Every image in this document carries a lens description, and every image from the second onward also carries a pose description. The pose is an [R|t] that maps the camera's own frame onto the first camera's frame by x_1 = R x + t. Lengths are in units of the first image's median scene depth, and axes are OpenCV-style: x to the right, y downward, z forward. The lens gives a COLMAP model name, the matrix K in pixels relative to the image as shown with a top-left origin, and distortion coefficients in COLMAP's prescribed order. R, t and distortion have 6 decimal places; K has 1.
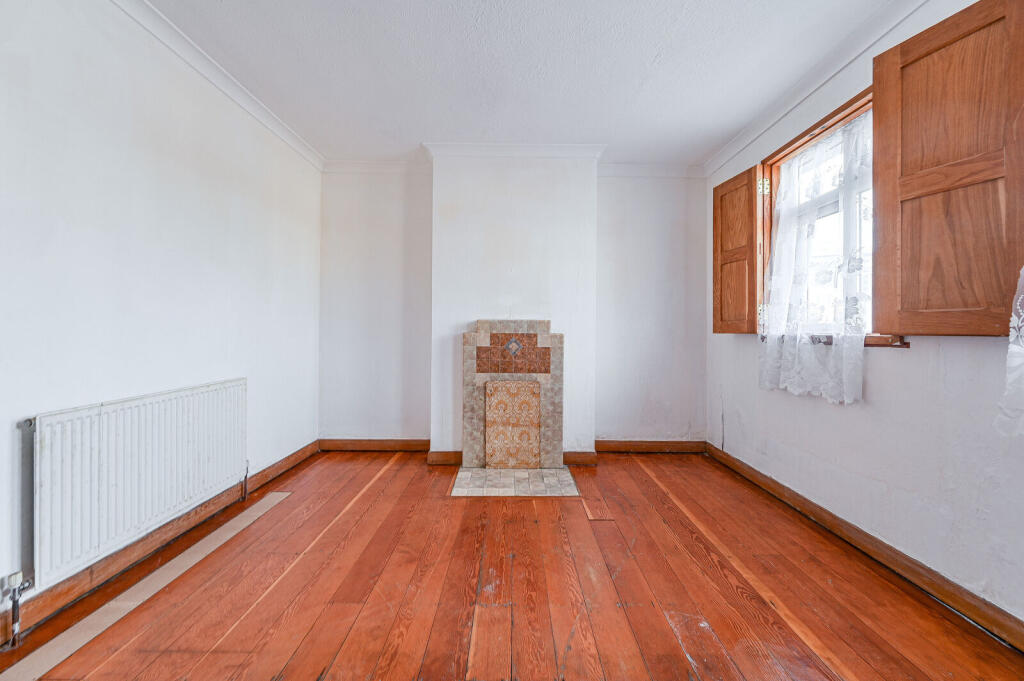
lens RADIAL K [[405.1, 0, 517.0], [0, 405.1, 332.1], [0, 0, 1]] dist [-0.000791, 0.000721]
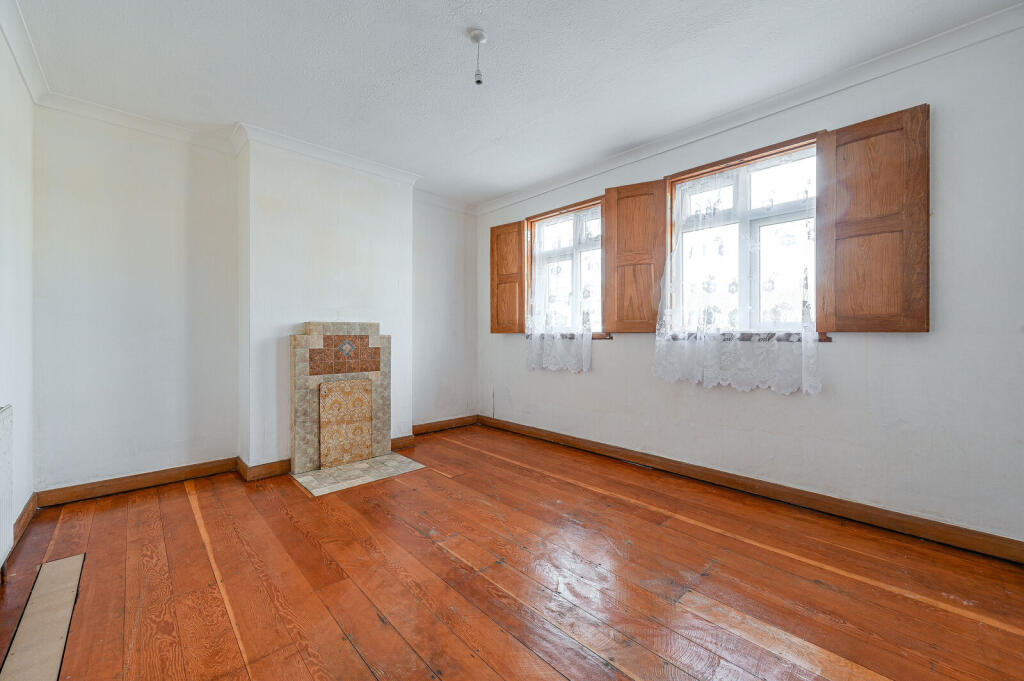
lens RADIAL K [[405.1, 0, 512.2], [0, 405.1, 339.6], [0, 0, 1]] dist [-0.000791, 0.000721]
pose [[0.733740, -0.020309, 0.679126, -0.455717], [0.009761, 0.999765, 0.019352, -0.001704], [-0.679360, -0.007571, 0.733766, -0.068301]]
